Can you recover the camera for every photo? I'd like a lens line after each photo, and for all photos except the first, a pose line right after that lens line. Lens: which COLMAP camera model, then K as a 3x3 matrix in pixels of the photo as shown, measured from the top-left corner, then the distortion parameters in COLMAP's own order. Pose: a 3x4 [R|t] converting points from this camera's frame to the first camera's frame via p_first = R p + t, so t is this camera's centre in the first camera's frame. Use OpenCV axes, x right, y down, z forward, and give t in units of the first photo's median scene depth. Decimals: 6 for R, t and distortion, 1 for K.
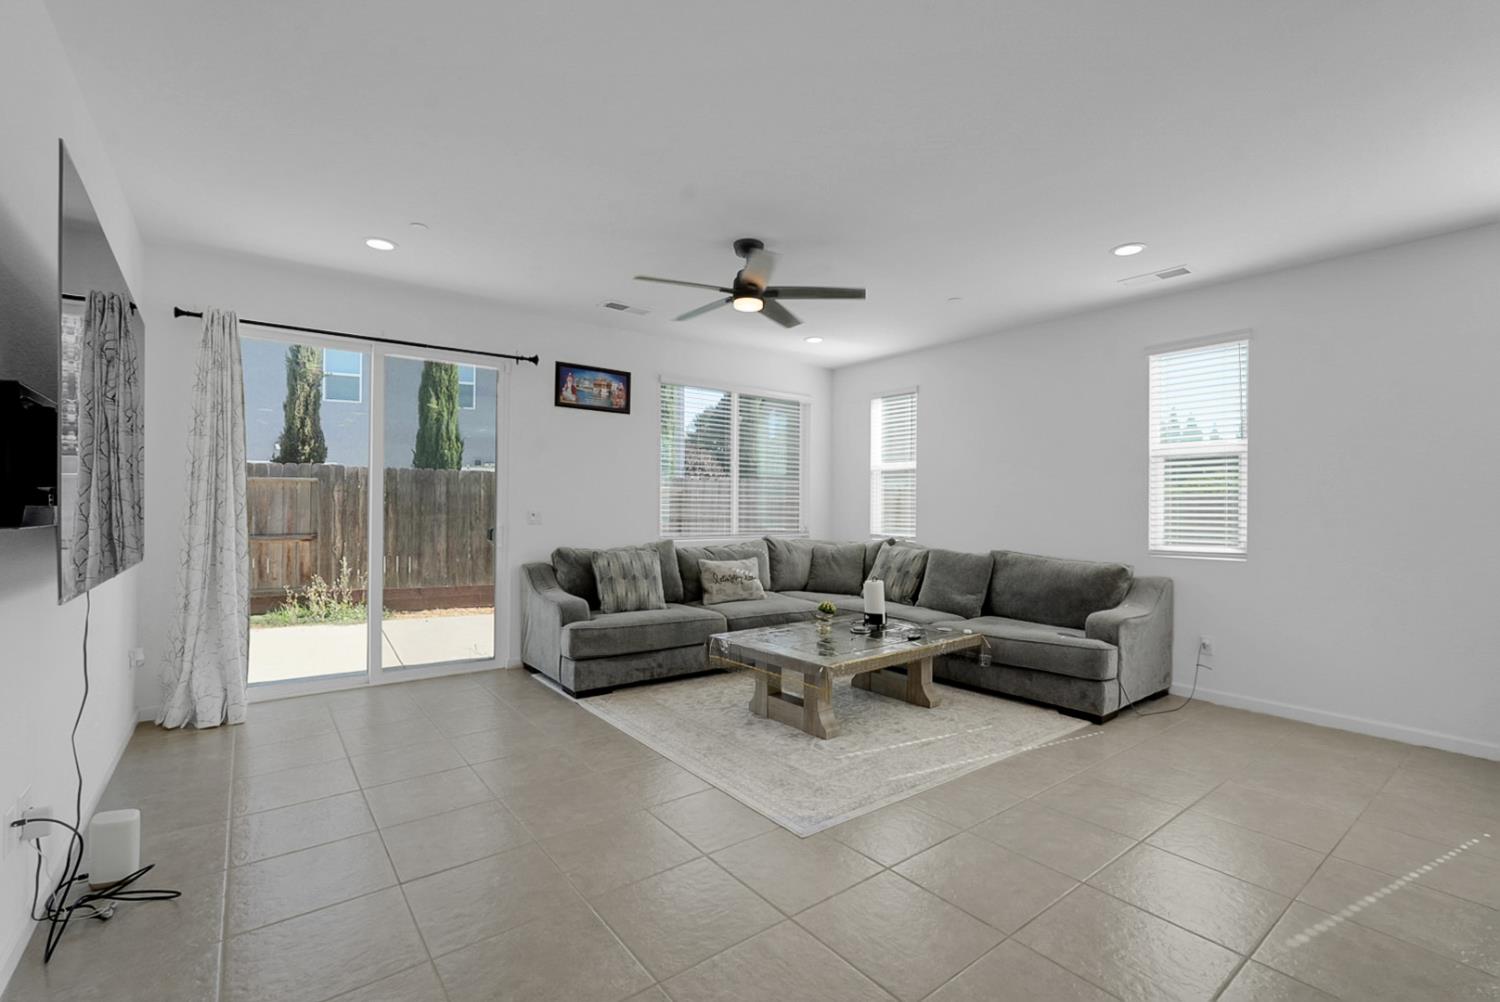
lens RADIAL K [[660.8, 0, 748.2], [0, 660.8, 519.5], [0, 0, 1]] dist [-0.001028, 0.000924]
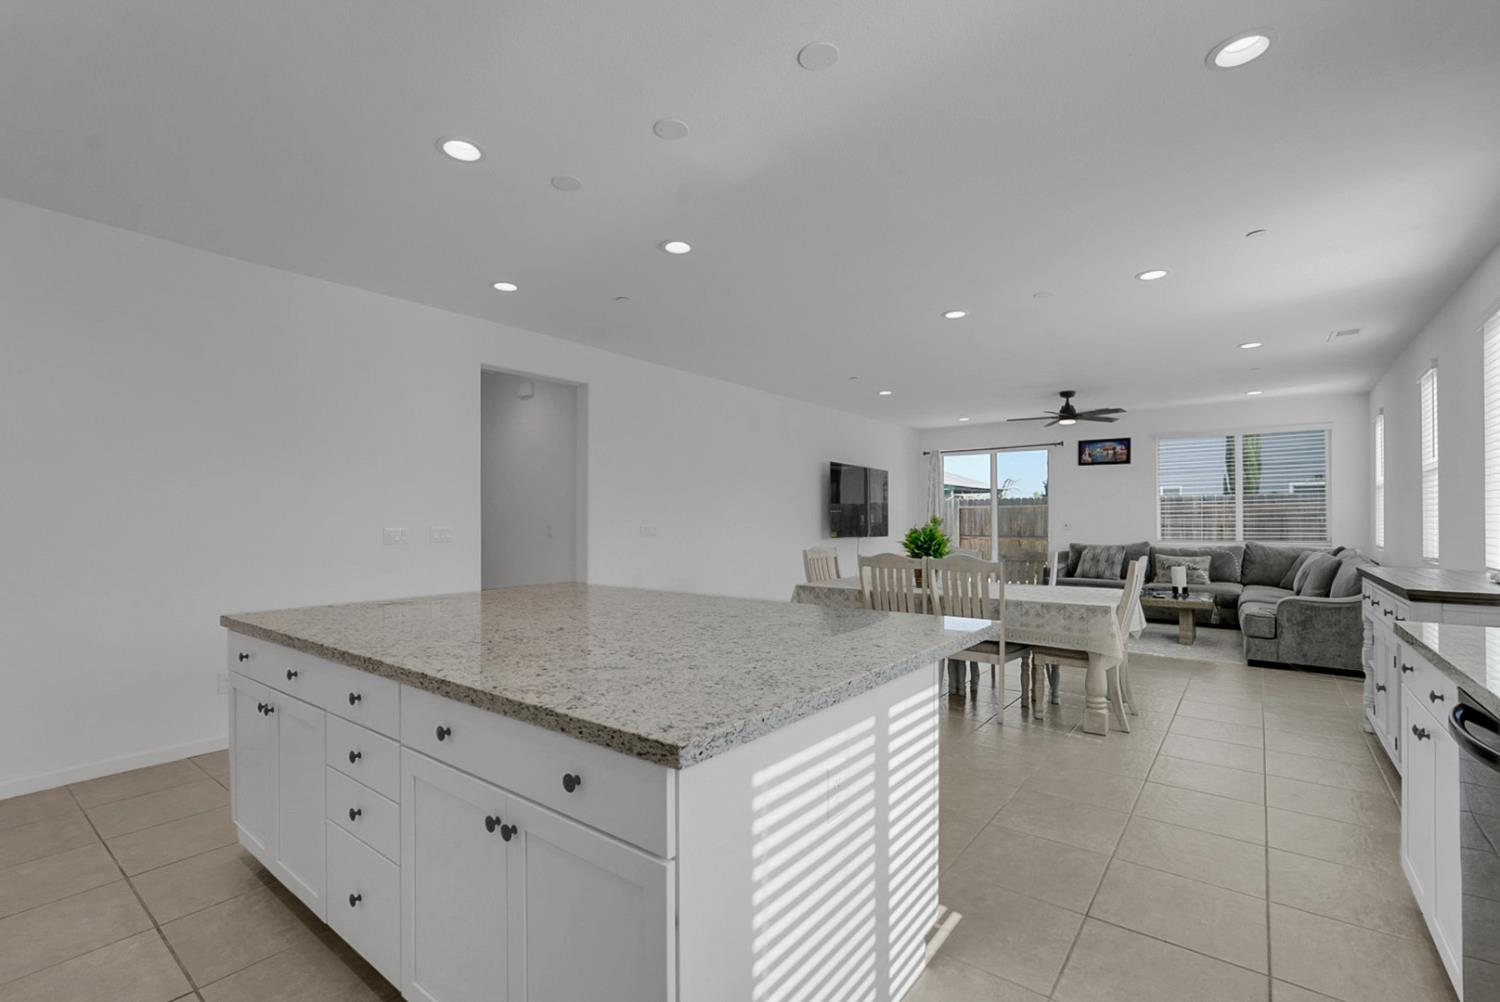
lens RADIAL K [[660.8, 0, 748.2], [0, 660.8, 519.5], [0, 0, 1]] dist [-0.001028, 0.000924]
pose [[0.260173, -0.007597, -0.965532, 1.192752], [-0.023764, 0.999616, -0.014269, 0.024778], [0.965270, 0.026657, 0.259892, -0.339212]]
